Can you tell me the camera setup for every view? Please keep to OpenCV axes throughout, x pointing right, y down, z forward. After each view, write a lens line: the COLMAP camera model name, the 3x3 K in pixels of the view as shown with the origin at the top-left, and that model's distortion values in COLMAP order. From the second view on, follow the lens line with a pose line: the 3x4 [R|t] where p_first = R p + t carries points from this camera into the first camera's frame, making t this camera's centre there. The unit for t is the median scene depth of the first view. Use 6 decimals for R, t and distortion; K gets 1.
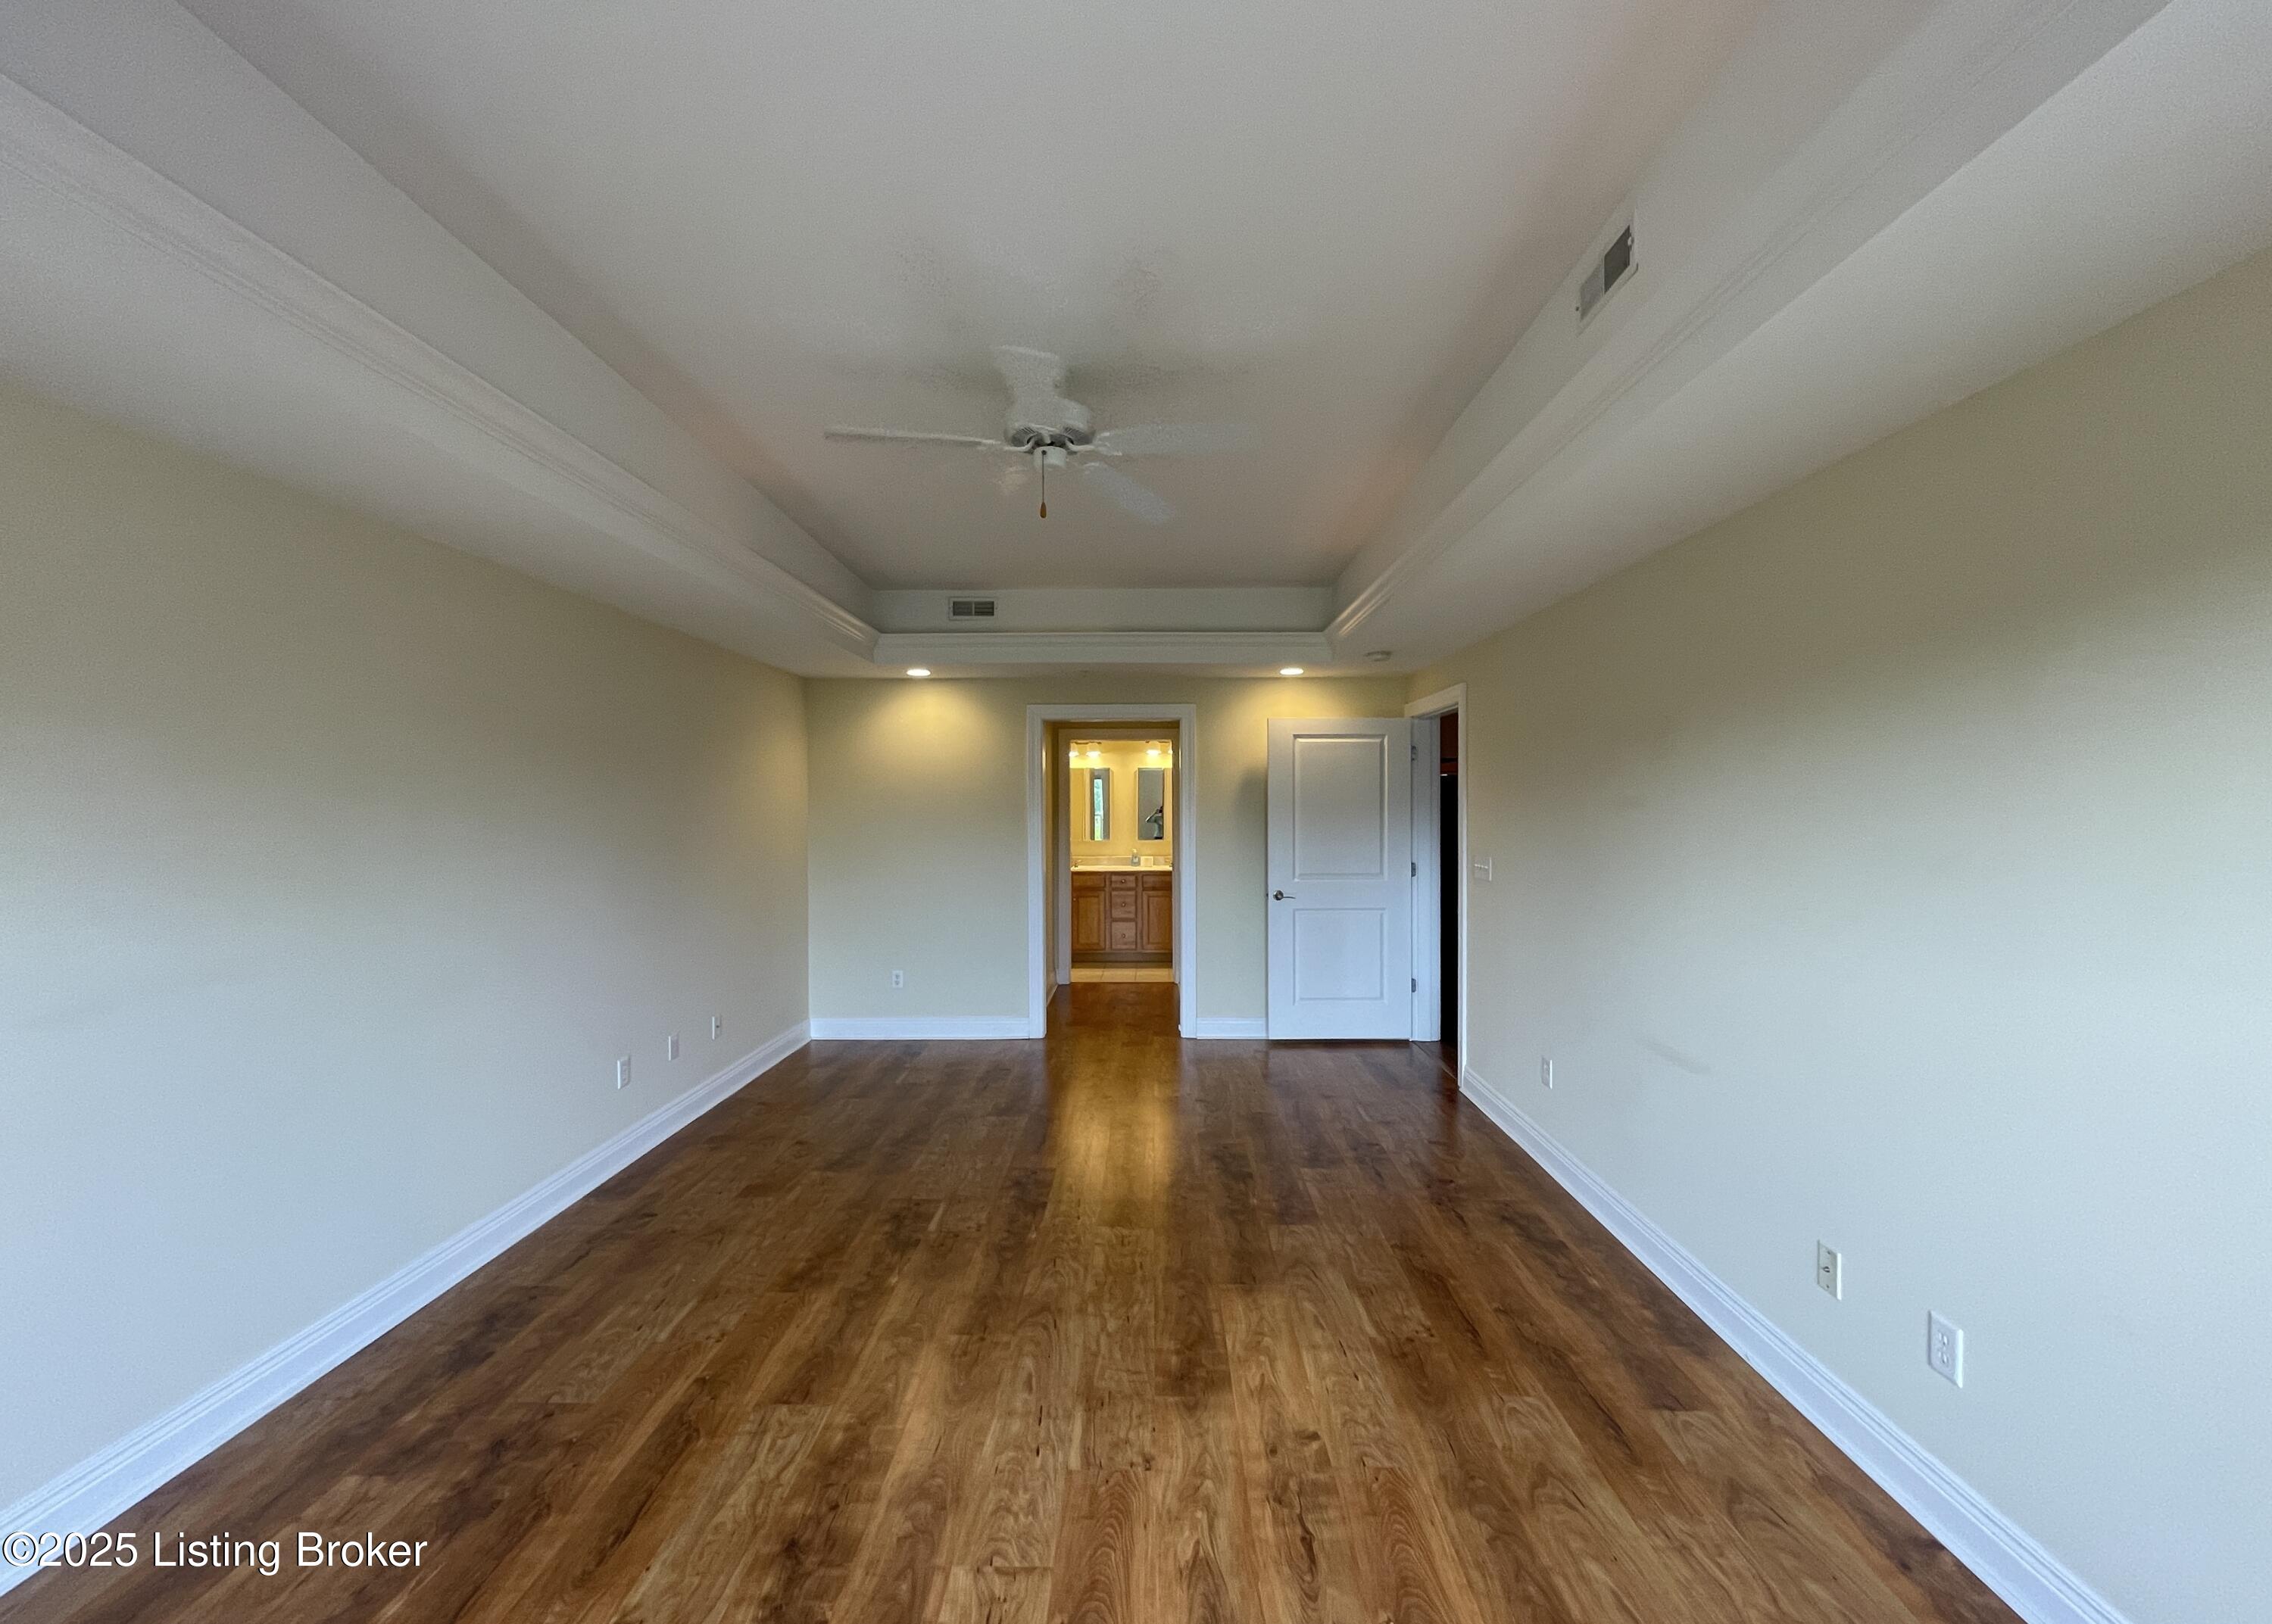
lens RADIAL K [[912.9, 0, 1136.1], [0, 912.9, 809.7], [0, 0, 1]] dist [-0.000651, 0.000040]
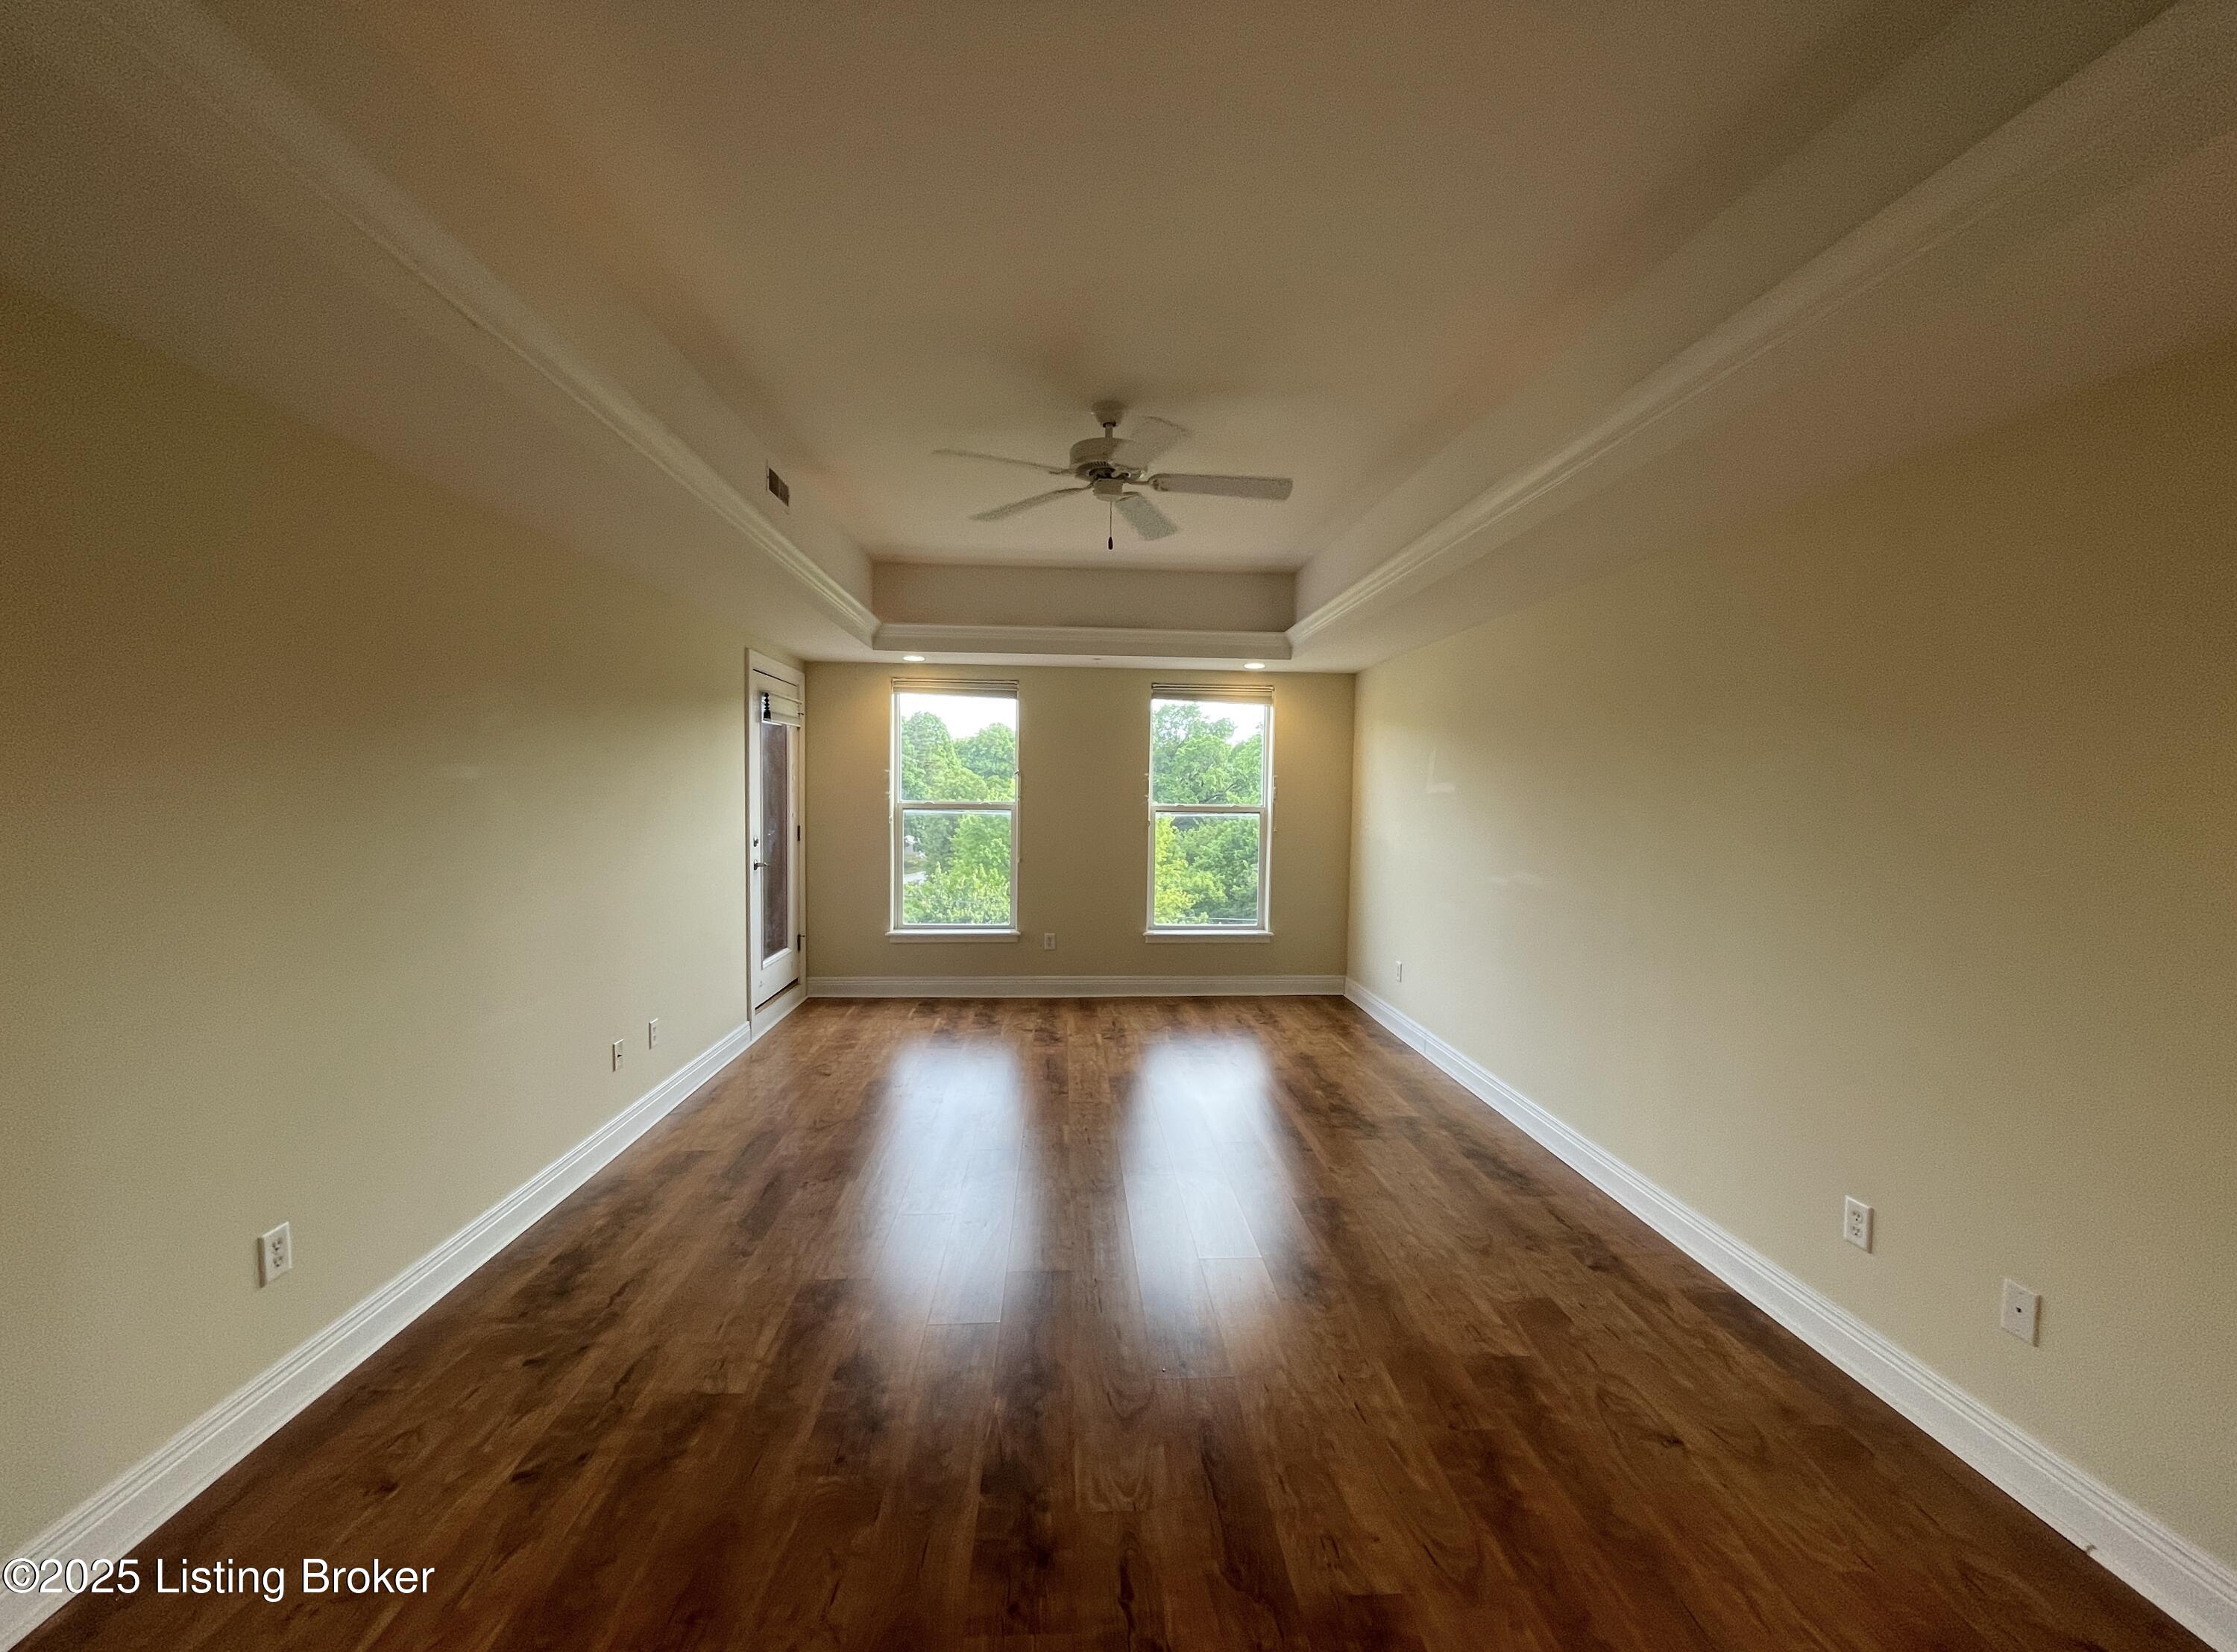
lens RADIAL K [[917.6, 0, 1126.9], [0, 917.6, 832.5], [0, 0, 1]] dist [-0.000835, 0.000176]
pose [[-0.996240, -0.007968, -0.086268, -0.016292], [-0.012746, 0.998406, 0.054981, -0.005551], [0.085692, 0.055874, -0.994754, 1.911842]]
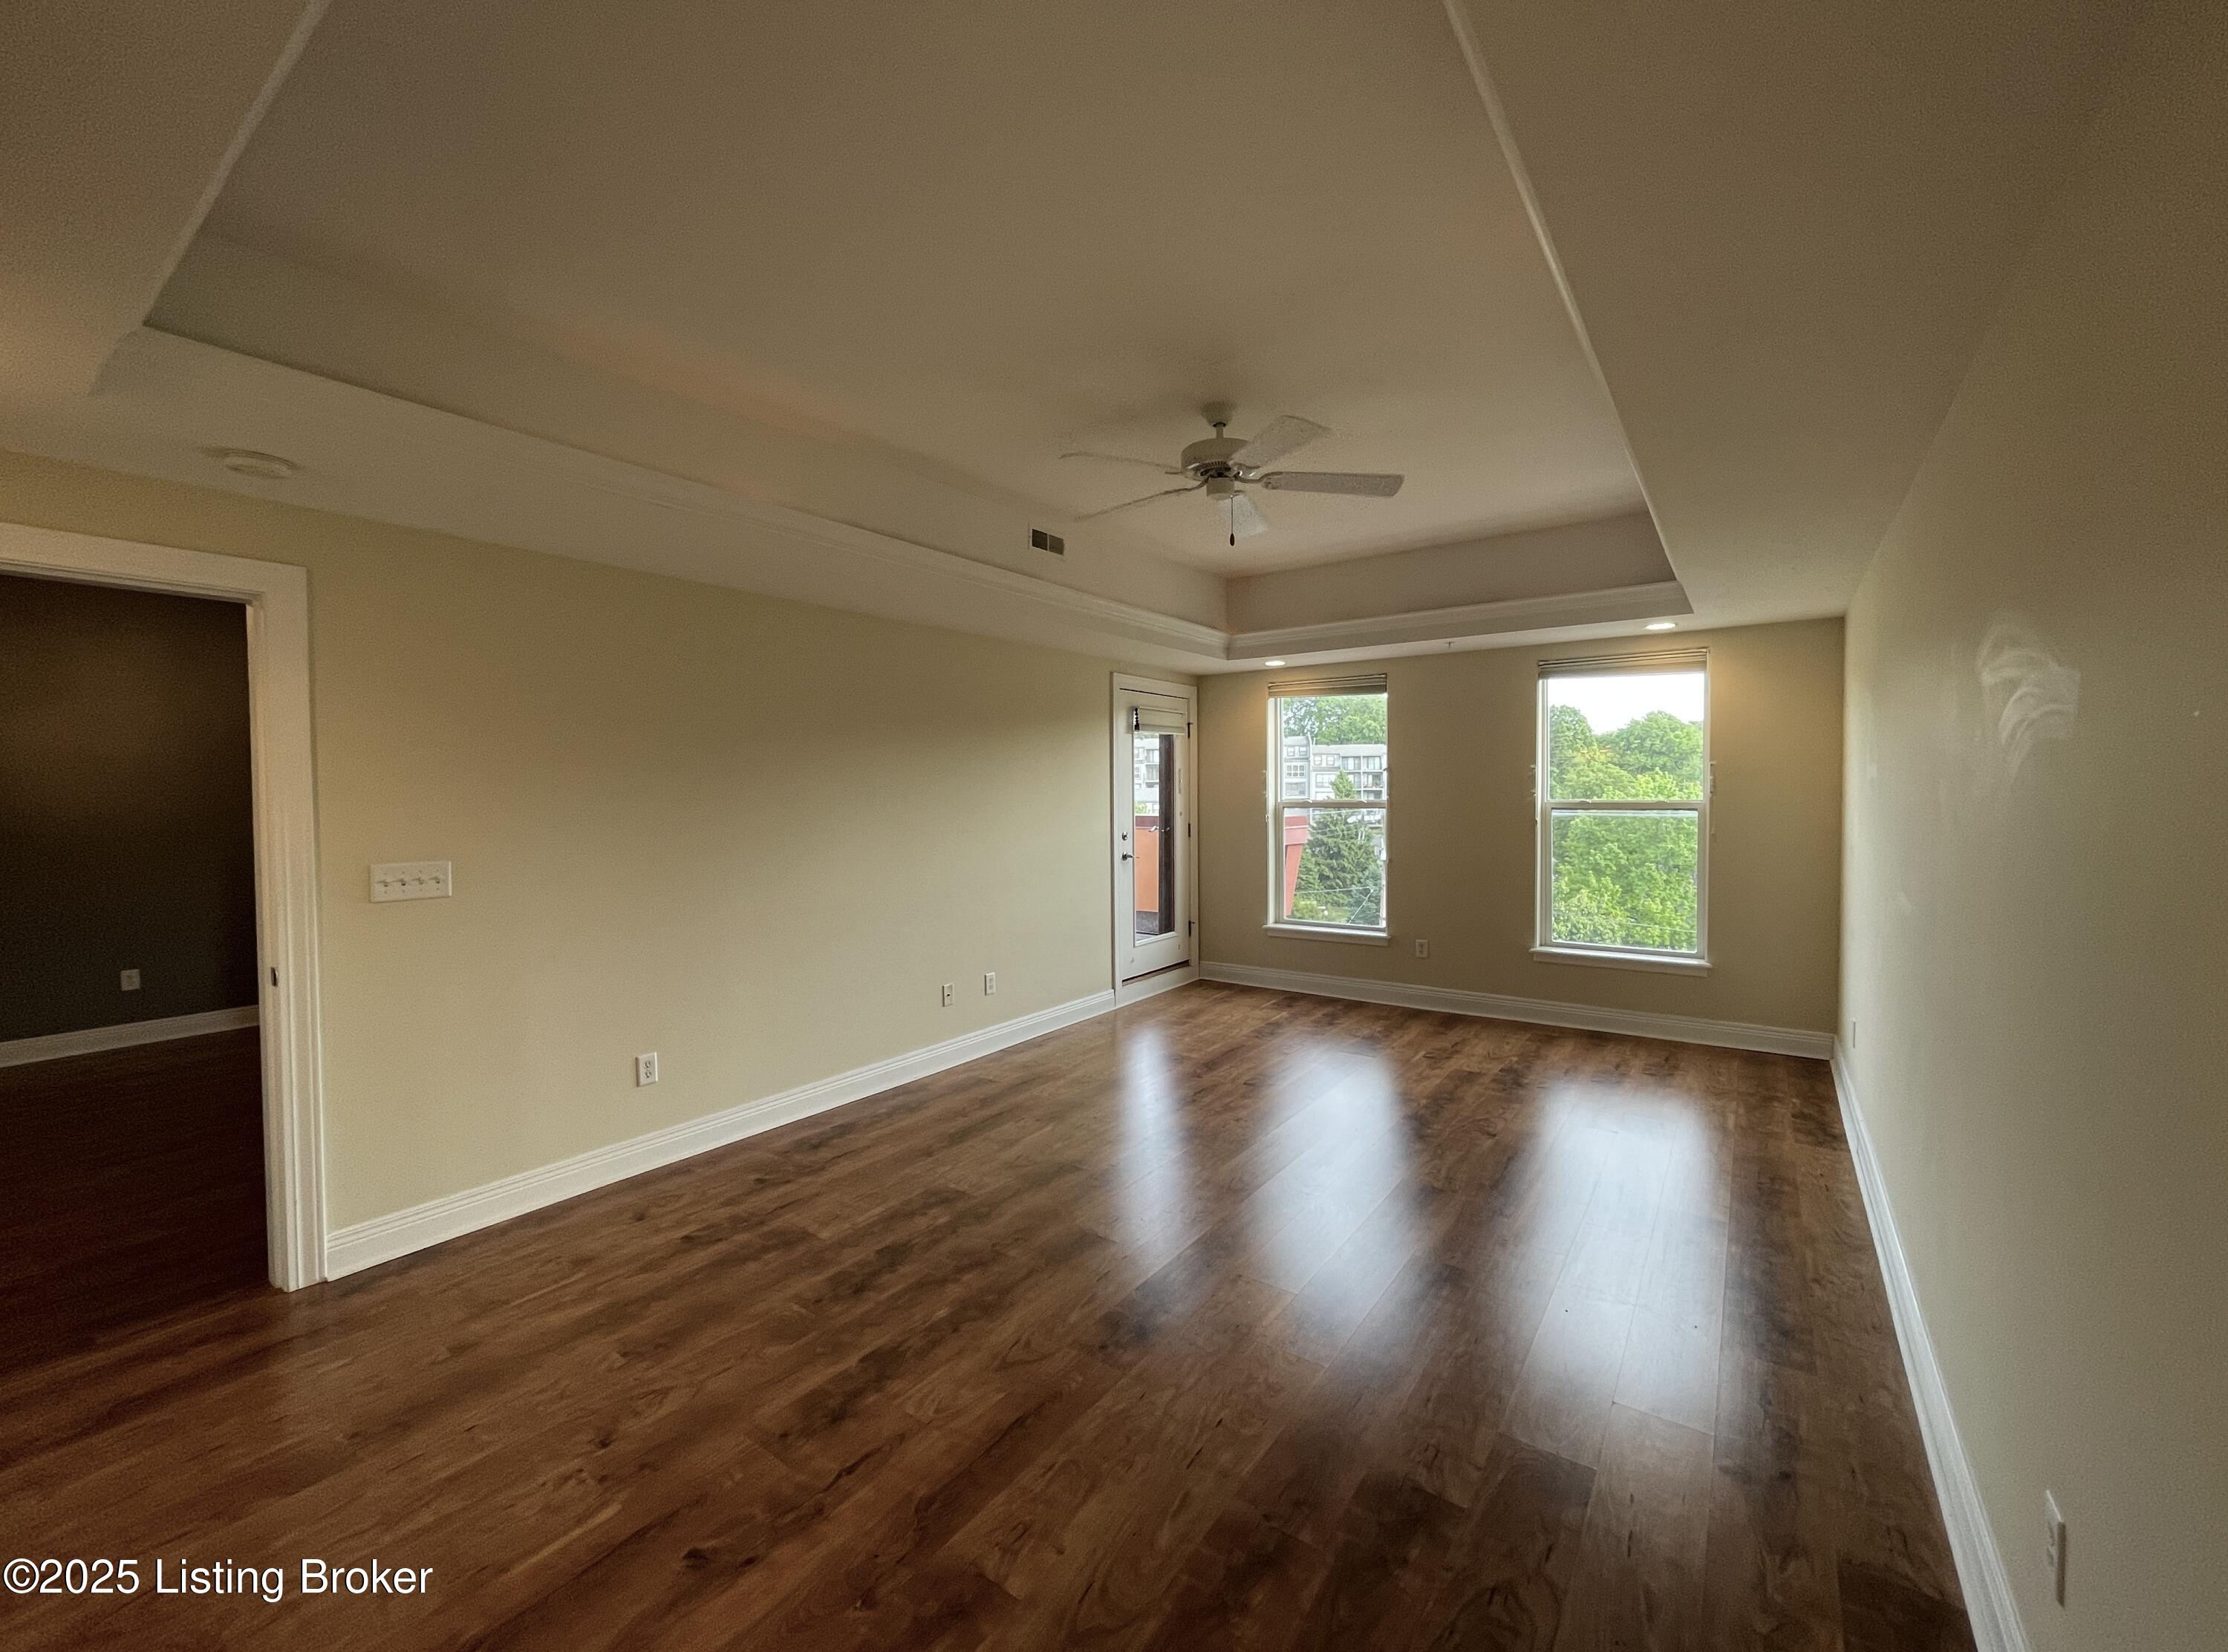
lens RADIAL K [[913.9, 0, 1106.6], [0, 913.9, 812.8], [0, 0, 1]] dist [-0.000835, 0.000176]
pose [[-0.818725, -0.006405, 0.574150, -0.572337], [0.013878, 0.999425, 0.030940, 0.001053], [-0.574018, 0.033299, -0.818165, 1.798834]]
